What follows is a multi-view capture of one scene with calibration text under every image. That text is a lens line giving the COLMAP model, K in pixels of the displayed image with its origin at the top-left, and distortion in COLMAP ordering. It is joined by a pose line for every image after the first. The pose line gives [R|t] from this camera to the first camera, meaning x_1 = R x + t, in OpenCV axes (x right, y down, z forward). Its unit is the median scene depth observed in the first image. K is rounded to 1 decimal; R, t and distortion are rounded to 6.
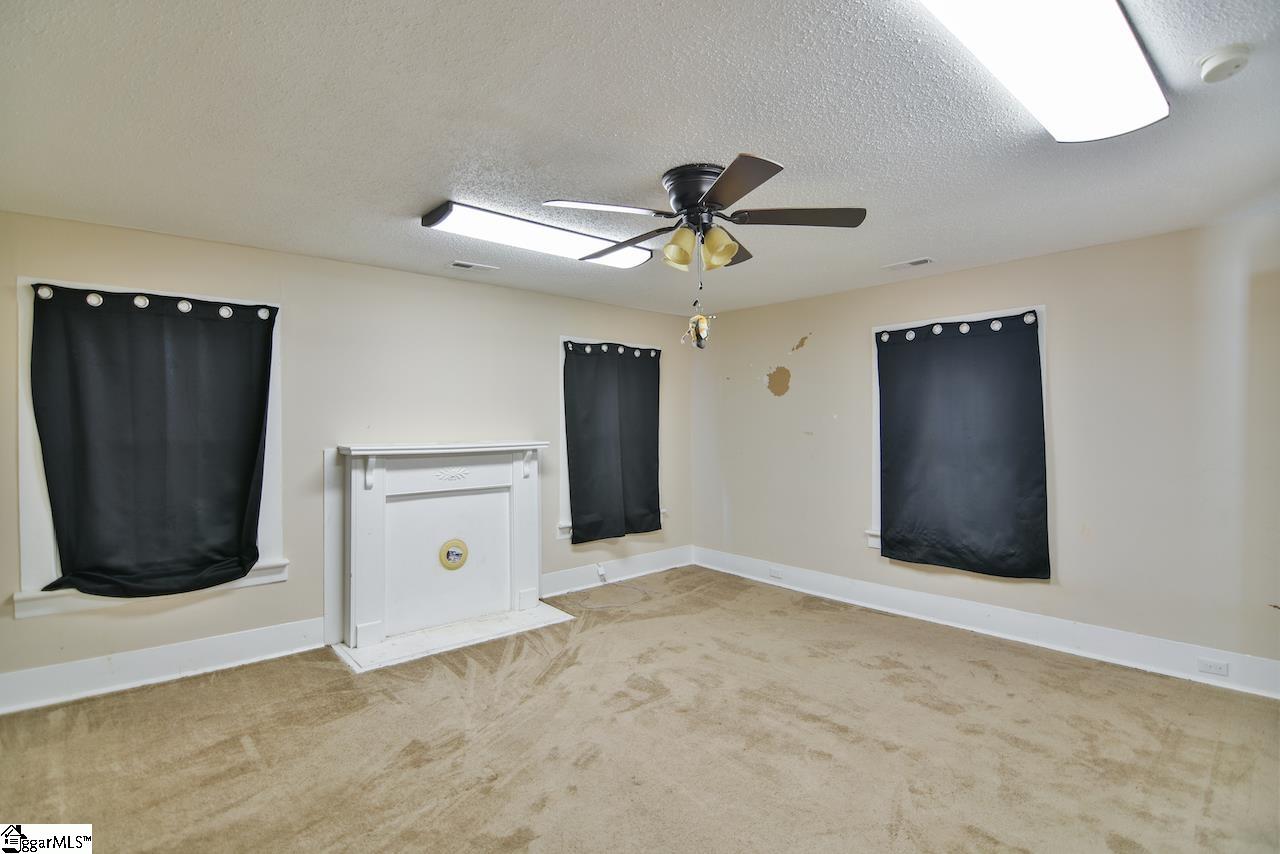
lens RADIAL K [[618.6, 0, 642.7], [0, 618.6, 426.3], [0, 0, 1]] dist [-0.003822, -0.013247]
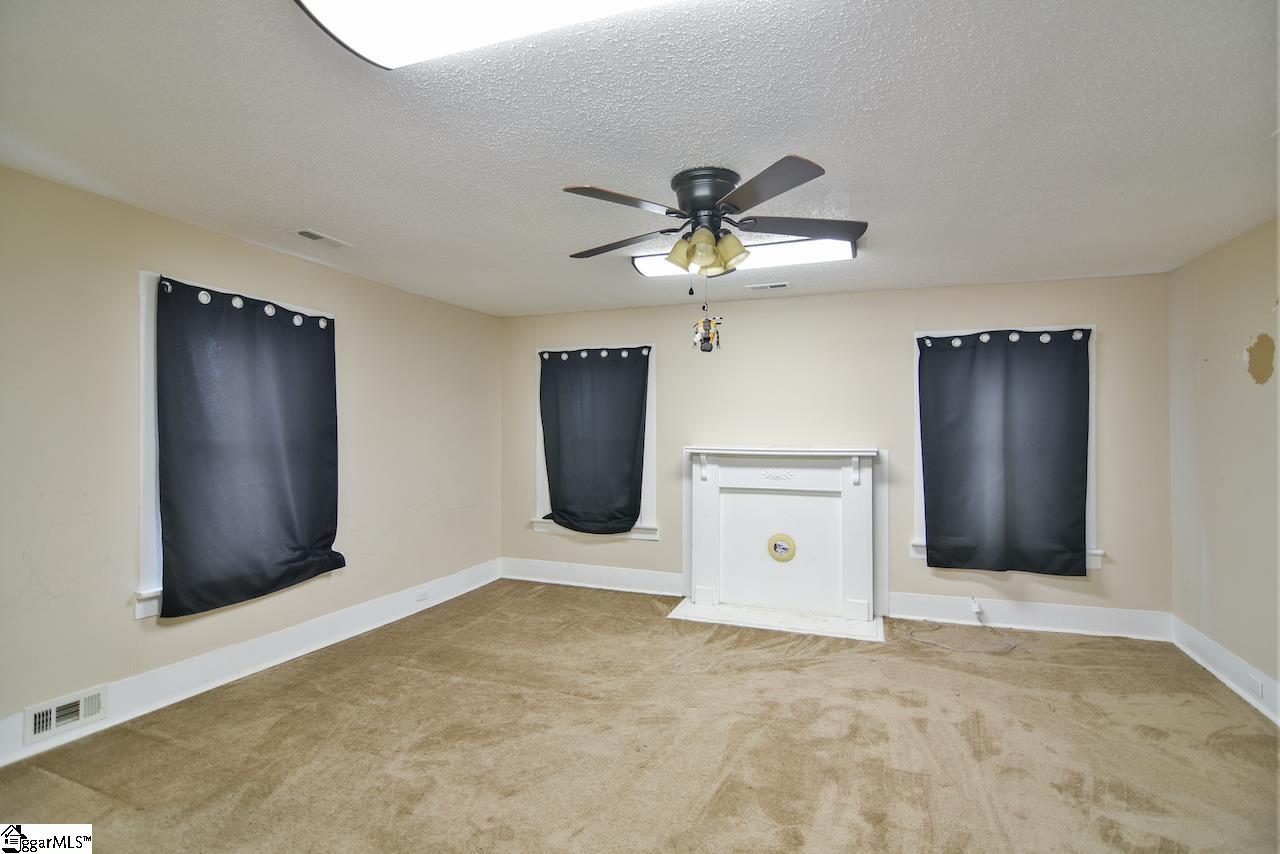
lens RADIAL K [[618.6, 0, 642.7], [0, 618.6, 426.3], [0, 0, 1]] dist [-0.003822, -0.013247]
pose [[0.473998, 0.001314, -0.880525, 0.587705], [-0.008954, 0.999954, -0.003327, -0.003018], [0.880480, 0.009461, 0.473988, 0.280054]]
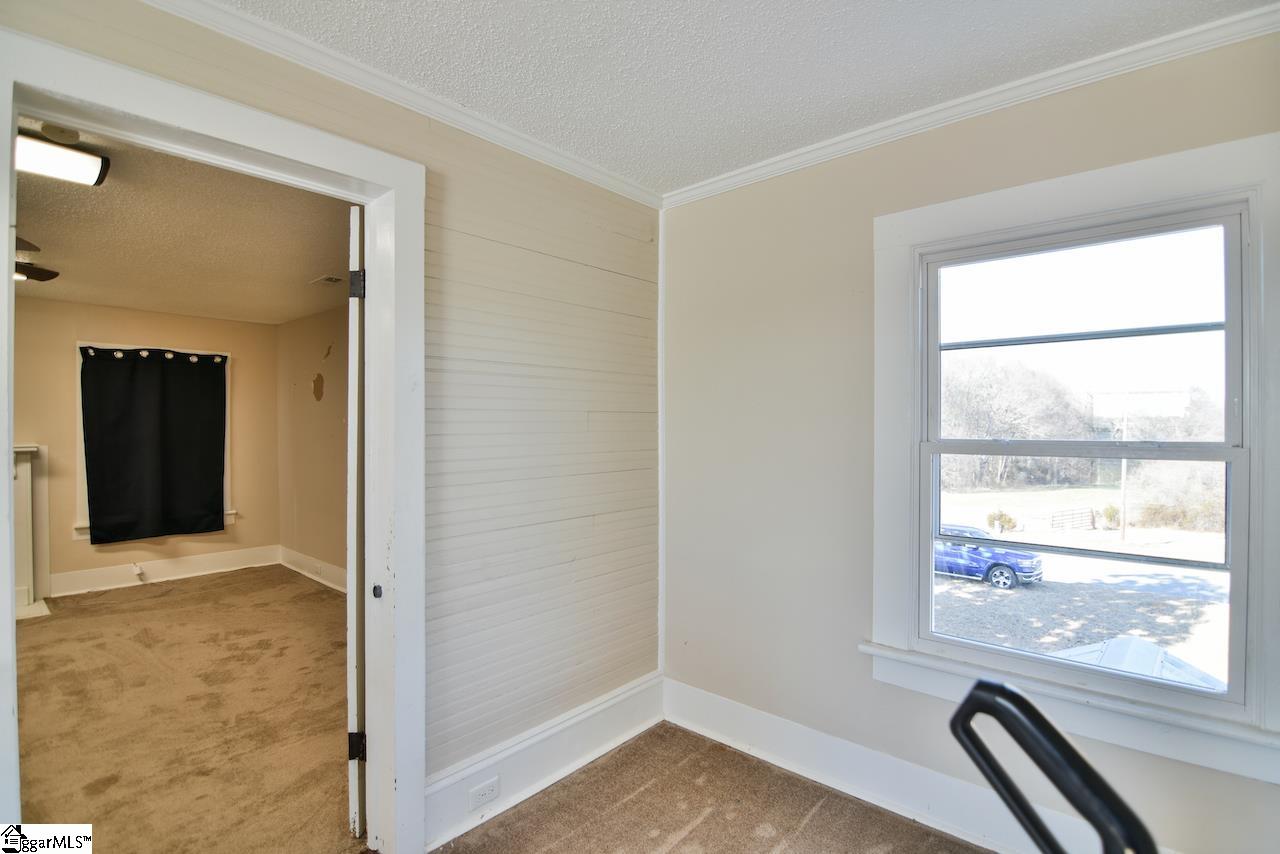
lens RADIAL K [[618.6, 0, 642.7], [0, 618.6, 426.3], [0, 0, 1]] dist [-0.003822, -0.013247]
pose [[0.991707, 0.001686, 0.128509, 0.831678], [-0.000636, 0.999966, -0.008210, 0.002894], [-0.128518, 0.008060, 0.991674, -0.155235]]
